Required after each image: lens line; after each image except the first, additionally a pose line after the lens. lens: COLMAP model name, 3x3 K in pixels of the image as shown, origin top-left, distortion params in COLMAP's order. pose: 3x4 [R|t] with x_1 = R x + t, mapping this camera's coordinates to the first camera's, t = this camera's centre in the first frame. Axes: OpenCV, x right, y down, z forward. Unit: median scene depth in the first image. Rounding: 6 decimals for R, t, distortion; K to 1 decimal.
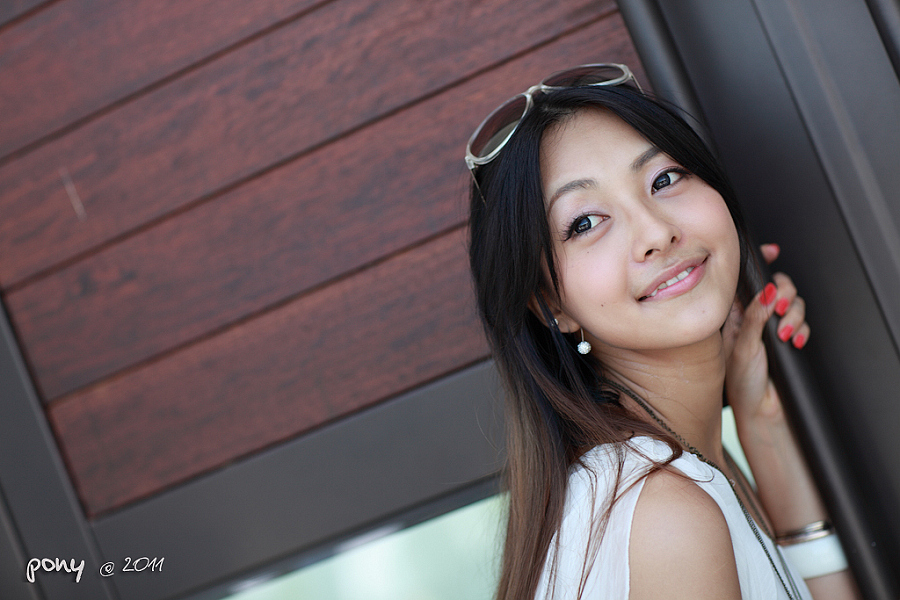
lens RADIAL K [[2185.8, 0, 450.0], [0, 2185.8, 300.0], [0, 0, 1]] dist [-0.107212, -0.236818]
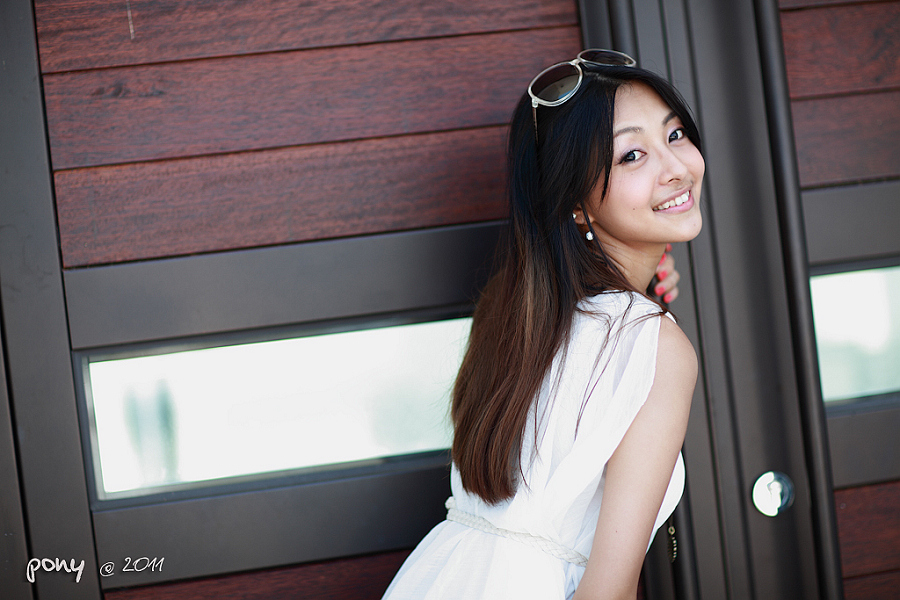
lens RADIAL K [[2185.8, 0, 450.0], [0, 2185.8, 300.0], [0, 0, 1]] dist [-0.107212, -0.236818]
pose [[0.779843, 0.258777, 0.569982, -0.759408], [-0.221887, 0.965702, -0.134855, 0.256957], [-0.585330, -0.021306, 0.810515, -0.149267]]
